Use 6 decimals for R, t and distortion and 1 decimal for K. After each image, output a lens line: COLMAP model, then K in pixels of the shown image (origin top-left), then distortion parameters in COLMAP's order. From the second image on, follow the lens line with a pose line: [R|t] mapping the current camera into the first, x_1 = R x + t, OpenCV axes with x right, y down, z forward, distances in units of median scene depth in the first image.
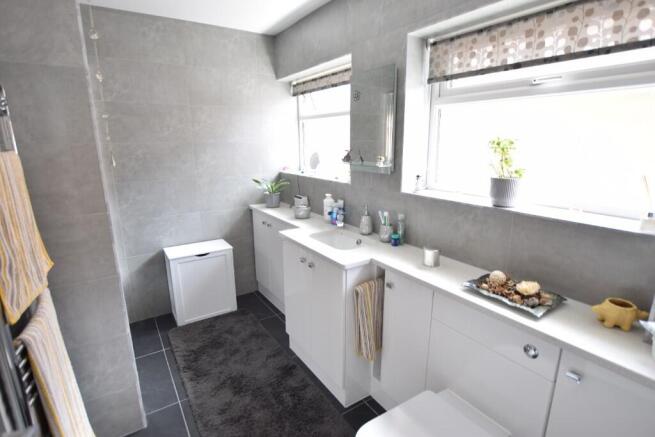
lens RADIAL K [[336.4, 0, 329.8], [0, 336.4, 221.2], [0, 0, 1]] dist [-0.021694, 0.001319]
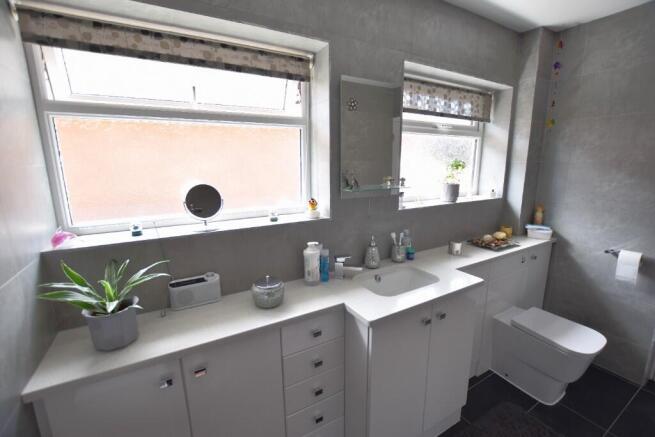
lens RADIAL K [[288.9, 0, 331.0], [0, 288.9, 218.2], [0, 0, 1]] dist [-0.019980, 0.000931]
pose [[0.050962, -0.175396, 0.983178, -0.813311], [0.243666, 0.956890, 0.158077, -0.304166], [-0.968519, 0.231511, 0.091503, 1.348266]]
